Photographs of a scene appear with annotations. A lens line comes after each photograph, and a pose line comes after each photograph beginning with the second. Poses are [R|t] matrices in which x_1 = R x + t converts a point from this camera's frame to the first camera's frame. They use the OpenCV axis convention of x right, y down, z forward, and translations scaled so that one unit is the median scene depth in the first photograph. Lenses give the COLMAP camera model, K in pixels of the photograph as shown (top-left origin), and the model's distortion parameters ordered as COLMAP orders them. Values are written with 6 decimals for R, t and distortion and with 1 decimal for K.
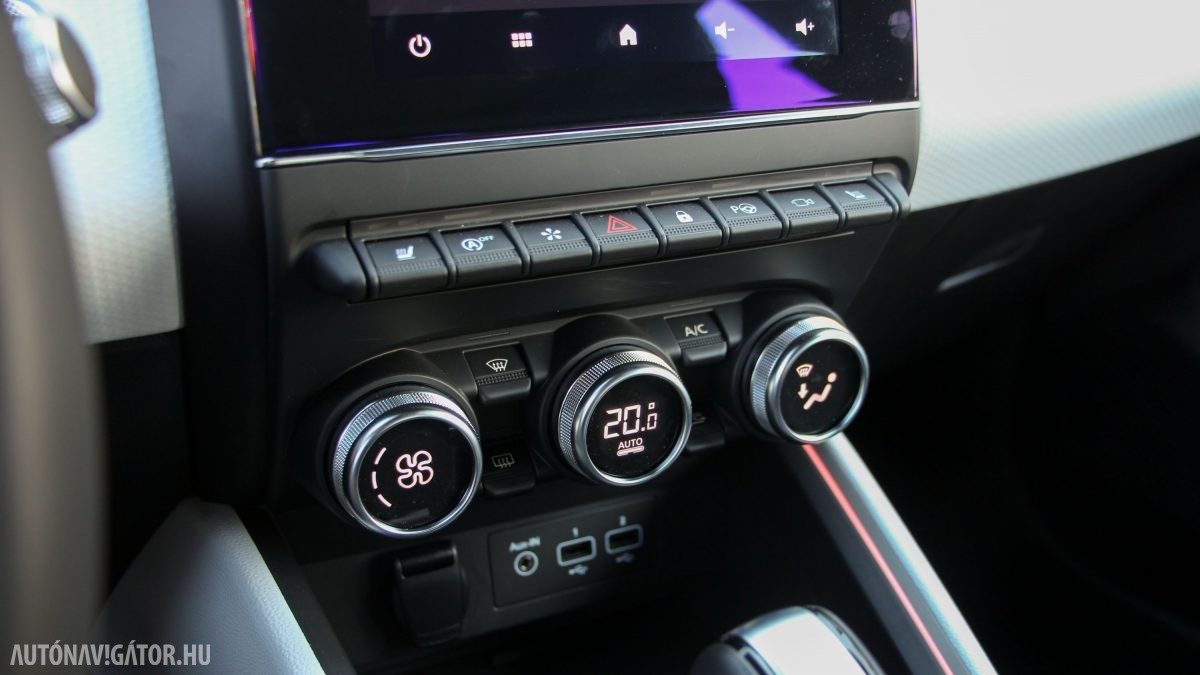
lens RADIAL K [[1171.4, 0, 617.4], [0, 1171.4, 372.6], [0, 0, 1]] dist [-0.135012, 0.000000]
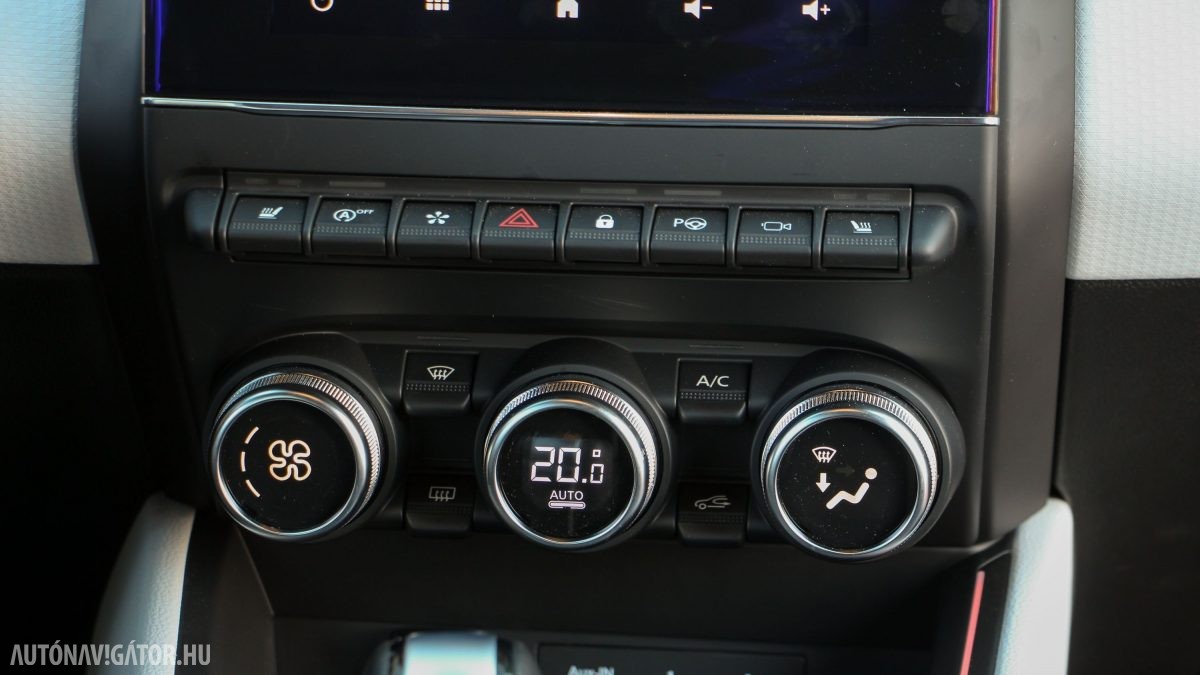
lens RADIAL K [[3535.8, 0, 587.7], [0, 3535.8, 341.4], [0, 0, 1]] dist [0.457087, 0.000000]
pose [[0.837535, 0.144282, -0.526989, 1.364110], [-0.203174, 0.977582, -0.055254, 0.093530], [0.507203, 0.153348, 0.848074, -1.137319]]
